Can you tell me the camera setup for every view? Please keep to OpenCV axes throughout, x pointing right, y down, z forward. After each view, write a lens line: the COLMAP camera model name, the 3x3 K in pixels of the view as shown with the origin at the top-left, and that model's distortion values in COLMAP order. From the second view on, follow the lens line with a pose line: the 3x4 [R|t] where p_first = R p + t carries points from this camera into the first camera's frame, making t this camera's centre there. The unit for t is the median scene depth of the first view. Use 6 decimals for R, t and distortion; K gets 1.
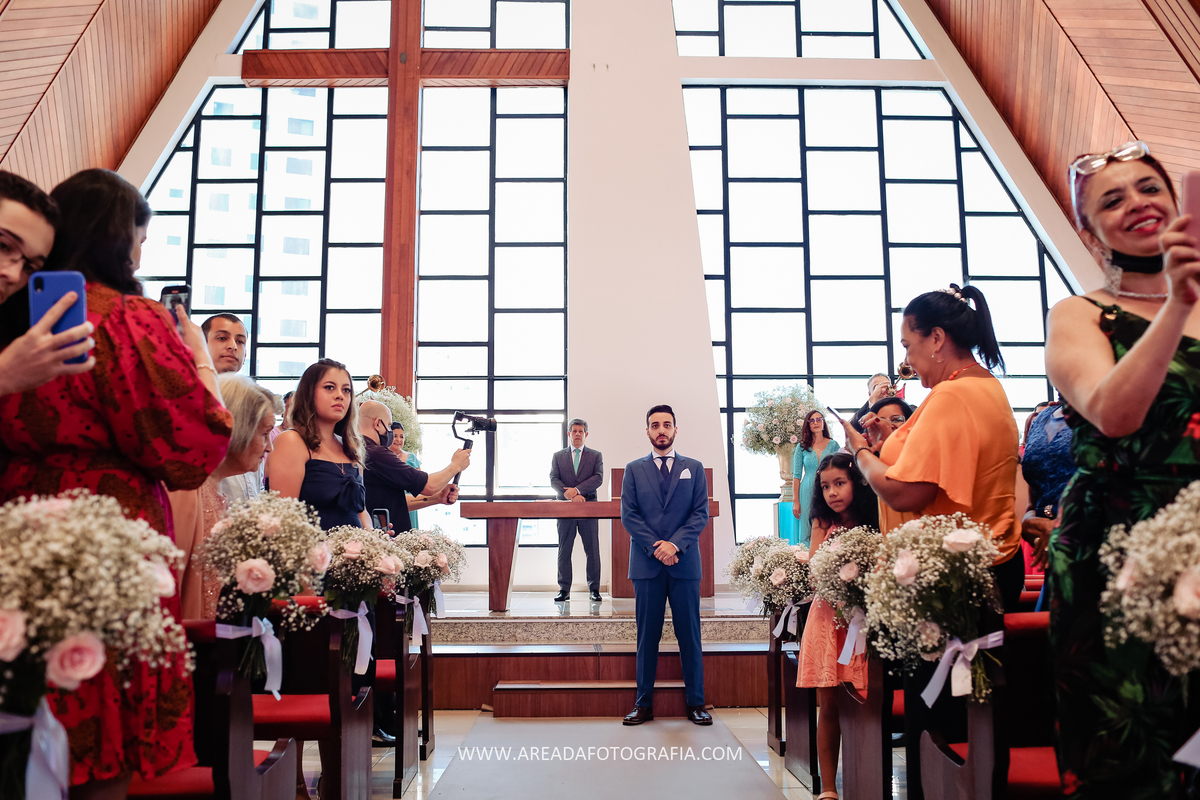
lens RADIAL K [[1170.8, 0, 604.3], [0, 1170.8, 370.9], [0, 0, 1]] dist [-0.100216, 0.142893]
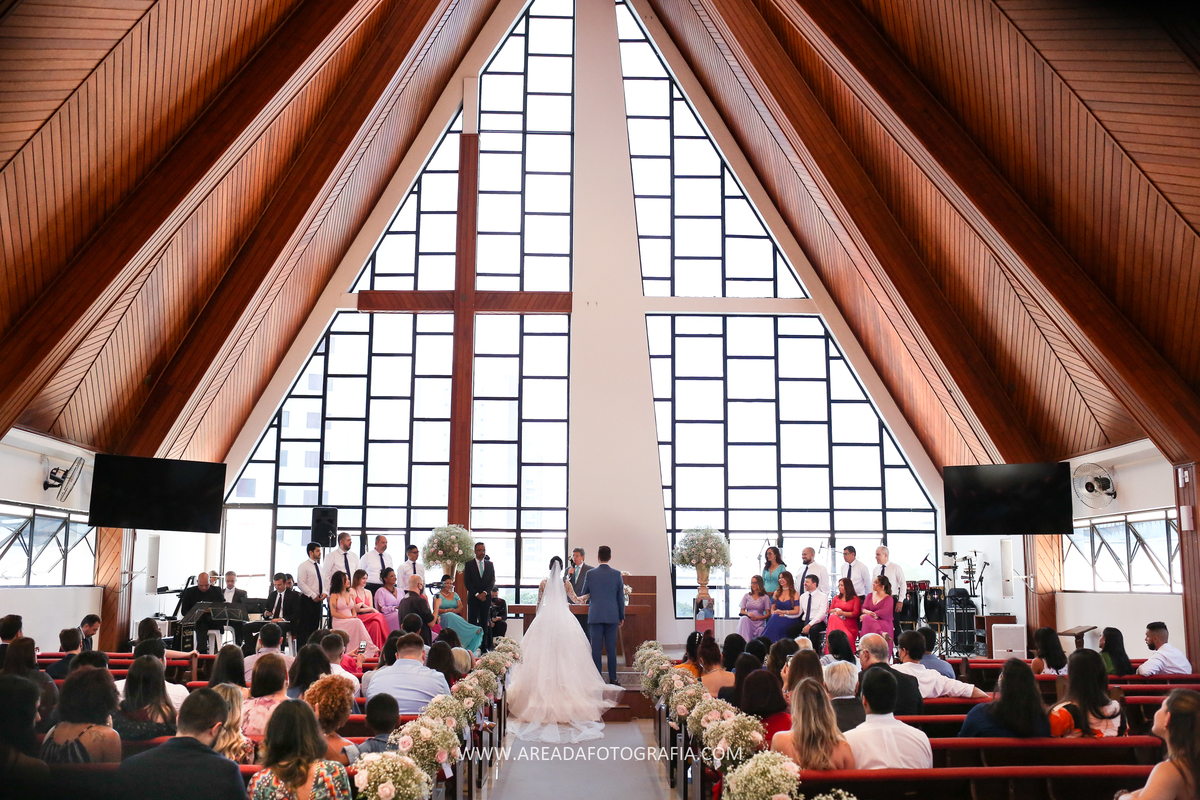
lens RADIAL K [[1170.8, 0, 604.3], [0, 1170.8, 370.9], [0, 0, 1]] dist [-0.100216, 0.142893]
pose [[0.999944, 0.009806, -0.003887, 0.019552], [-0.009858, 0.999858, -0.013704, -0.153241], [0.003752, 0.013741, 0.999899, -0.538049]]
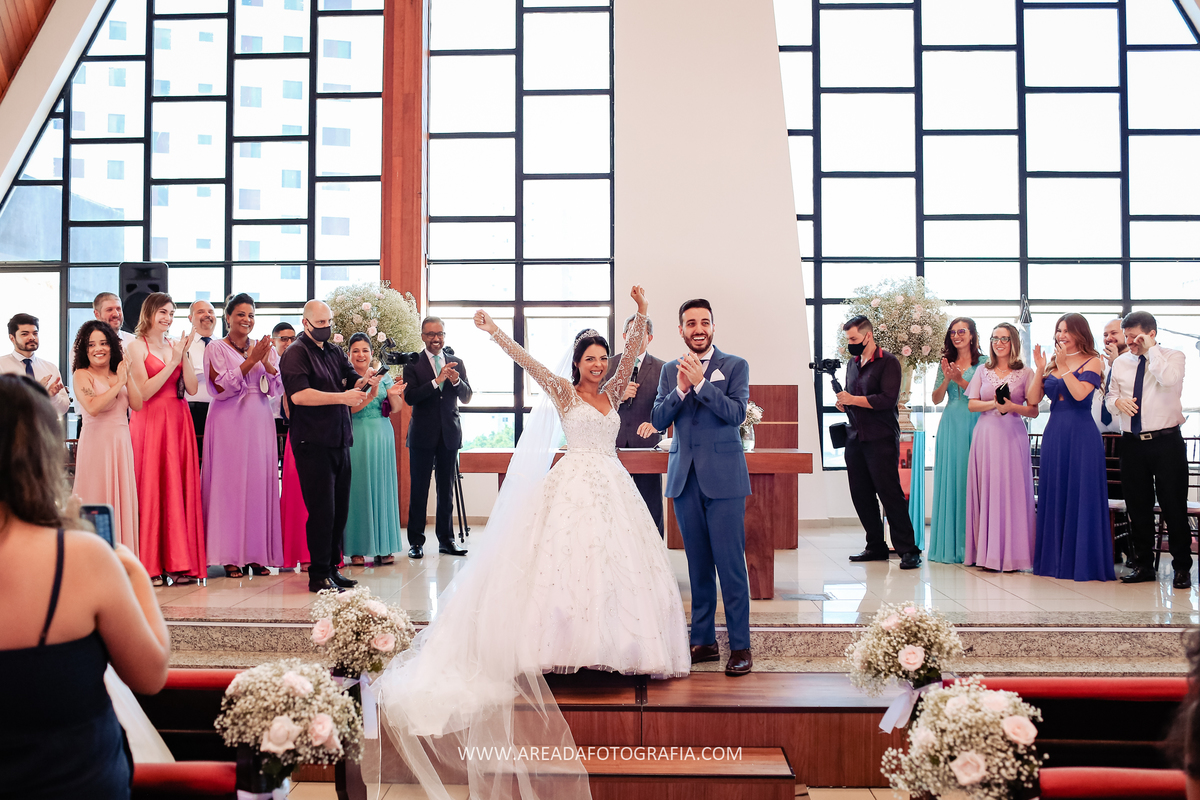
lens RADIAL K [[1170.8, 0, 604.3], [0, 1170.8, 370.9], [0, 0, 1]] dist [-0.100216, 0.142893]
pose [[0.998469, 0.003408, -0.055213, 0.005939], [0.003896, 0.991289, 0.131647, -0.024521], [0.055181, -0.131661, 0.989758, 0.193638]]
